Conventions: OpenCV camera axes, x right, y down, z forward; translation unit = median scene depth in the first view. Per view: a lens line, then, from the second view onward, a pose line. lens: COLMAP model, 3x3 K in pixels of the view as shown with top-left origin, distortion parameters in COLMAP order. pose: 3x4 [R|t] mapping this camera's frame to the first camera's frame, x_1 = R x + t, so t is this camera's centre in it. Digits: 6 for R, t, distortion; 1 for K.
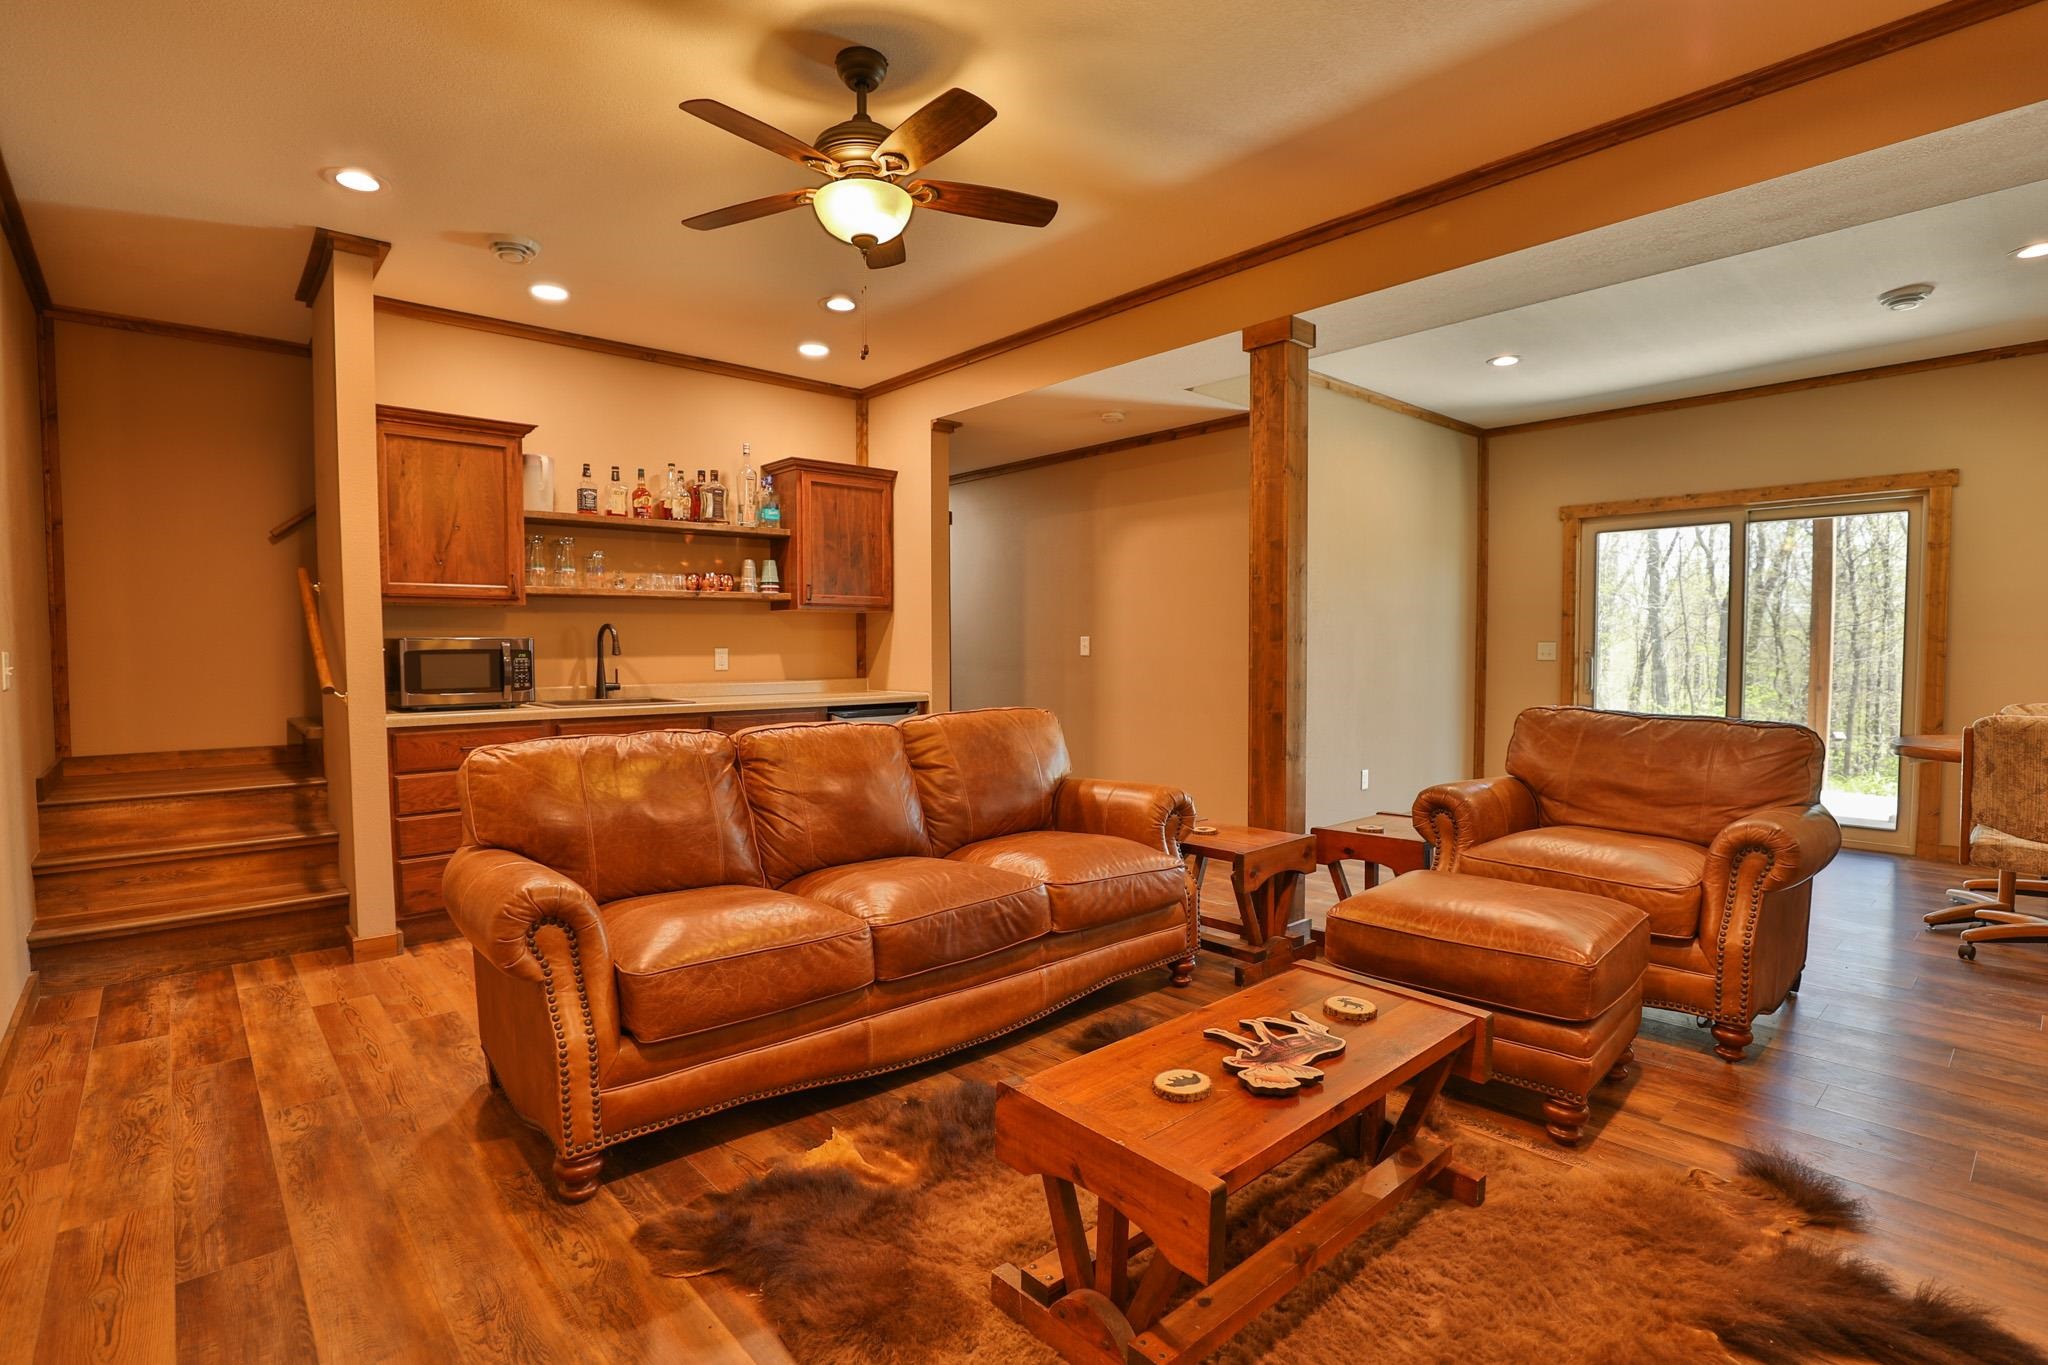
lens RADIAL K [[985.7, 0, 1022.1], [0, 985.7, 690.5], [0, 0, 1]] dist [-0.044561, 0.012342]
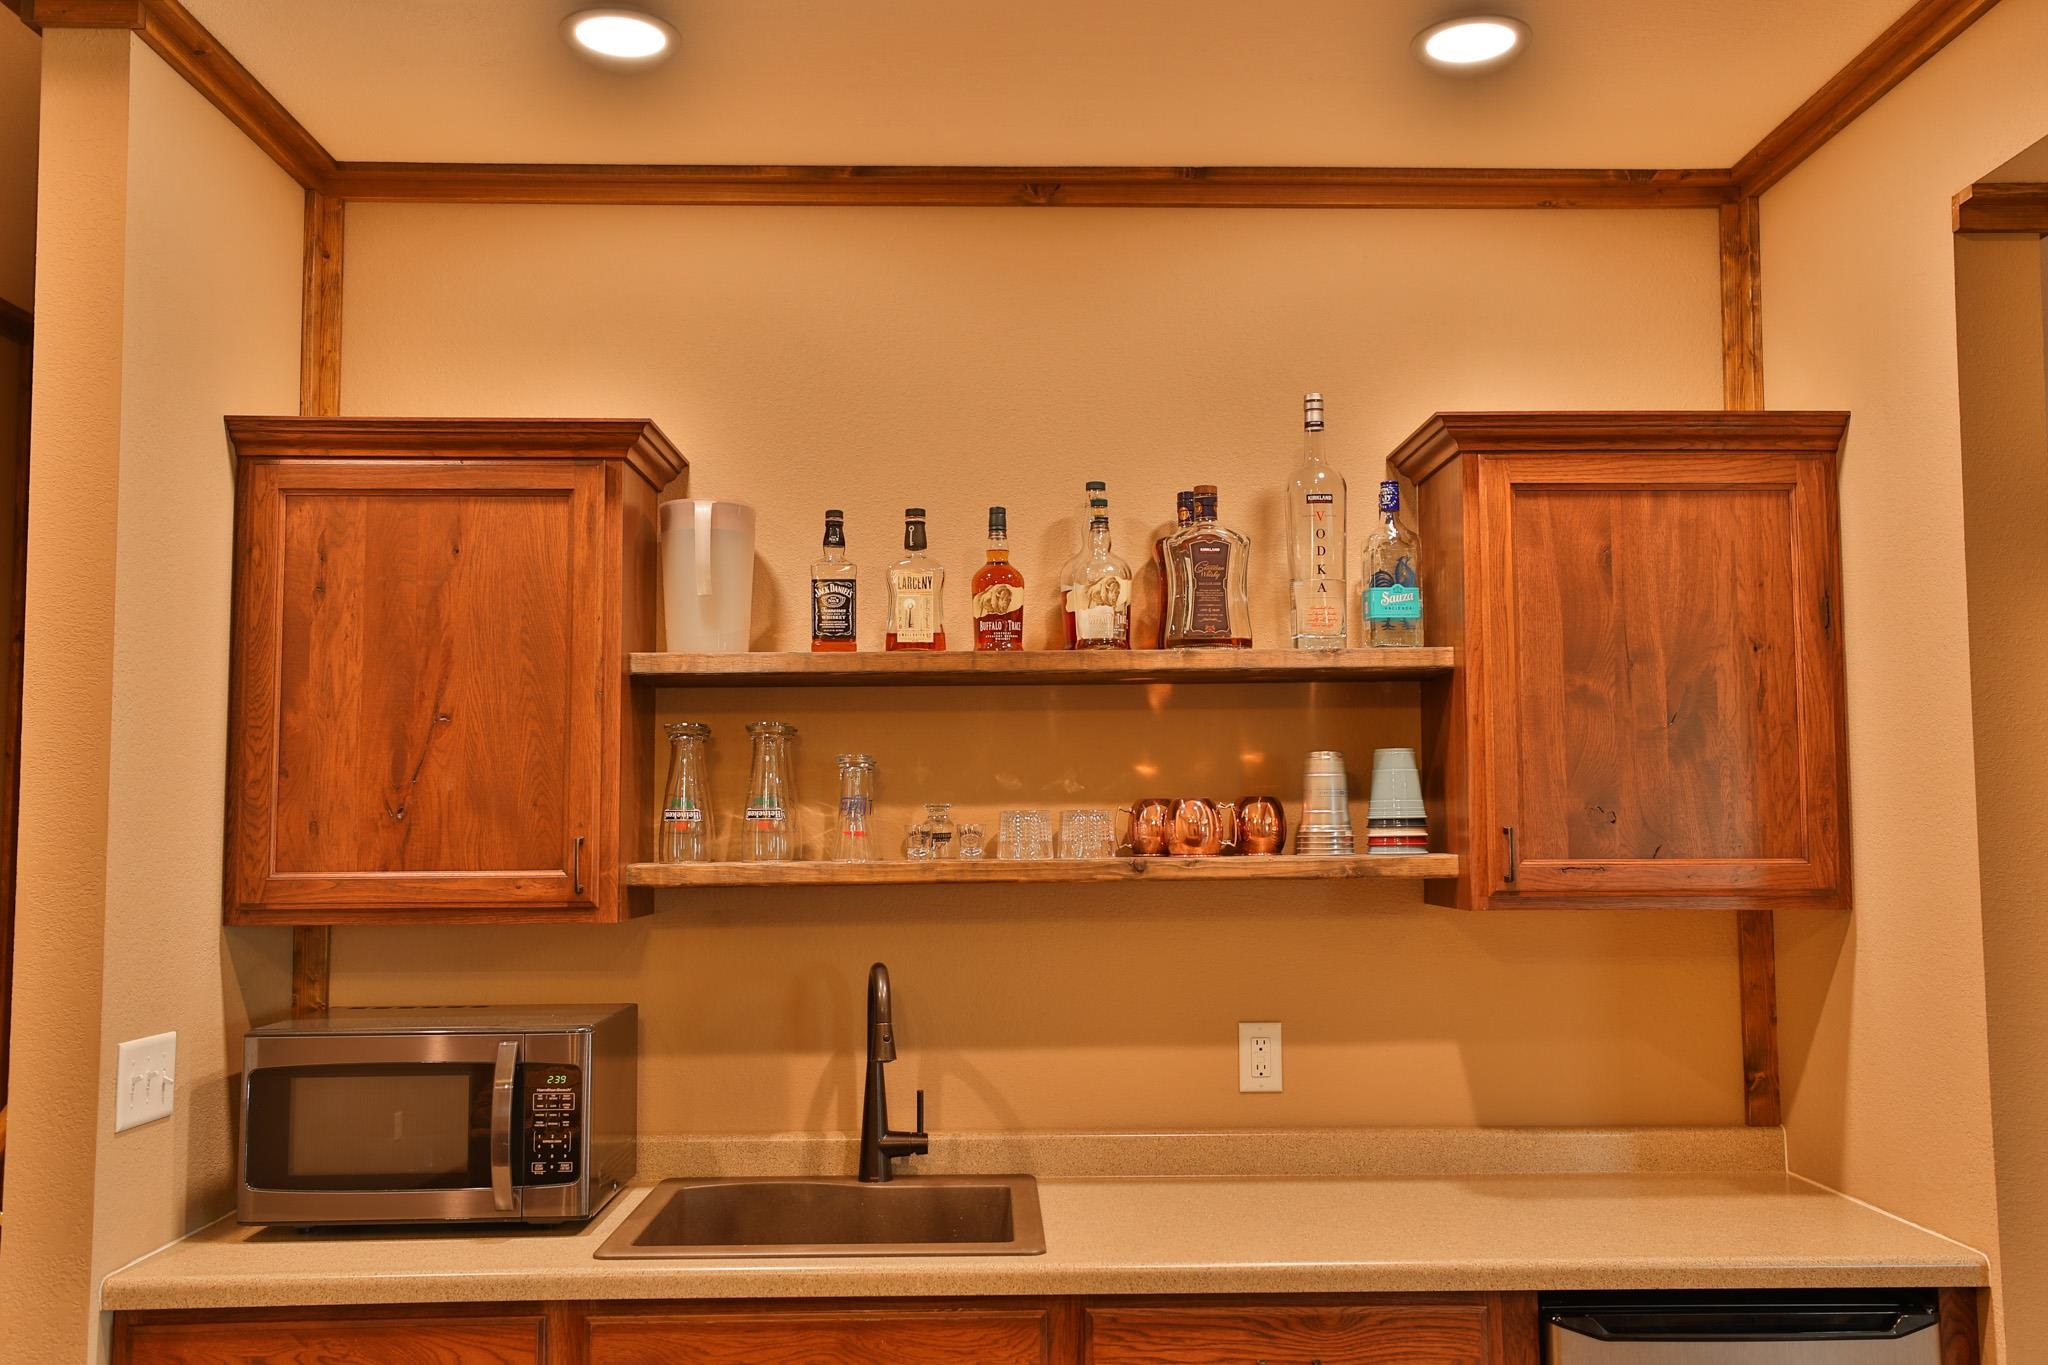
lens RADIAL K [[1794.2, 0, 1023.0], [0, 1794.2, 683.9], [0, 0, 1]] dist [0.002535, -0.003858]
pose [[0.756629, -0.051701, -0.651797, 0.027199], [-0.026638, 0.993604, -0.109735, -0.090133], [0.653302, 0.100392, 0.750412, 0.507836]]
